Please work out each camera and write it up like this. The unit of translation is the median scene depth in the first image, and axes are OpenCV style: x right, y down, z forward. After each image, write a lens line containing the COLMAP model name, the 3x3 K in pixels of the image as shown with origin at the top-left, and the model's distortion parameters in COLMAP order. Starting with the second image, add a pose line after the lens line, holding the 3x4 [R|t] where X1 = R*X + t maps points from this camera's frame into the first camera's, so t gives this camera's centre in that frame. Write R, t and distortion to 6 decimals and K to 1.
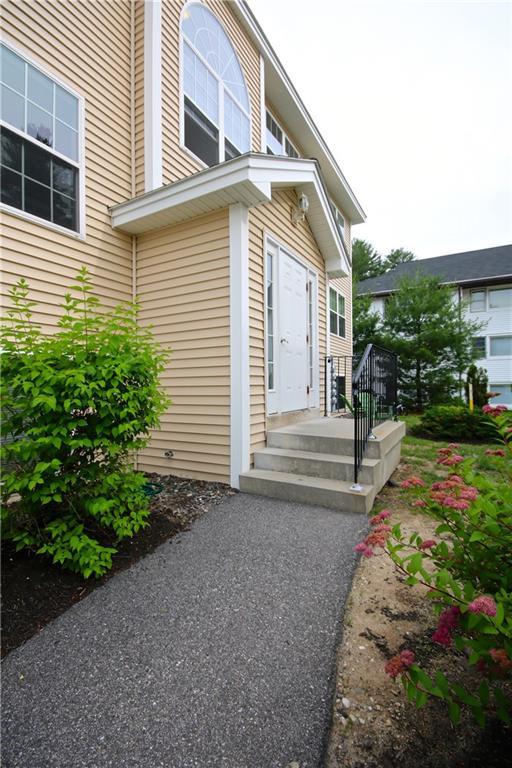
lens RADIAL K [[354.3, 0, 255.7], [0, 354.3, 381.7], [0, 0, 1]] dist [0.001739, 0.000108]
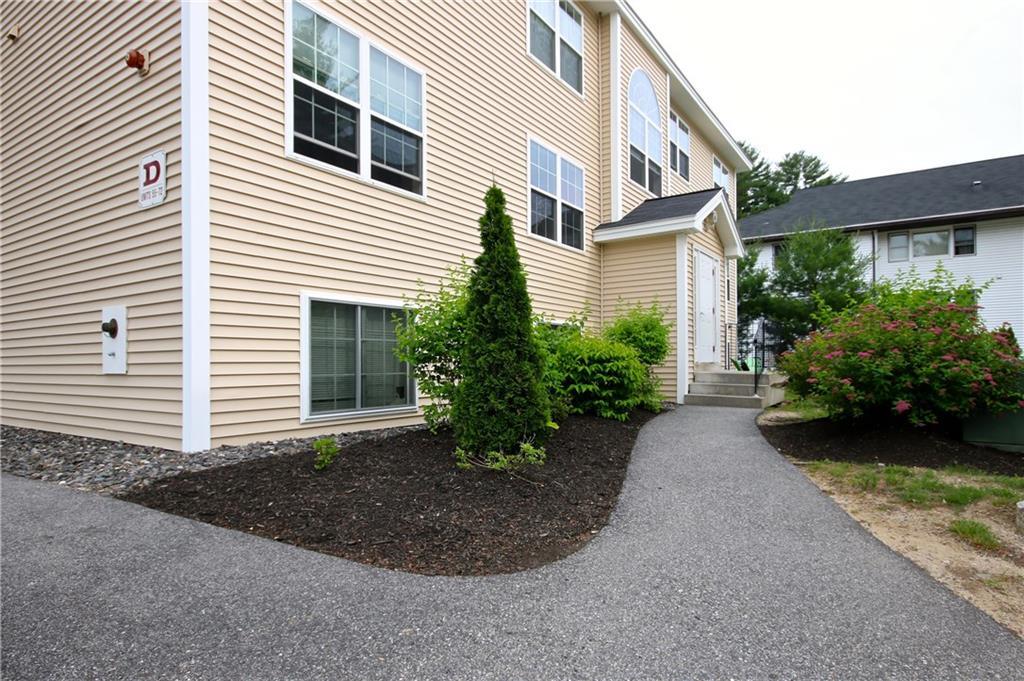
lens RADIAL K [[588.2, 0, 512.5], [0, 588.2, 348.5], [0, 0, 1]] dist [-0.021757, 0.000469]
pose [[0.997216, 0.007667, -0.074176, -0.162011], [-0.008597, 0.999888, -0.012227, 0.019943], [0.074074, 0.012831, 0.997170, -0.459814]]
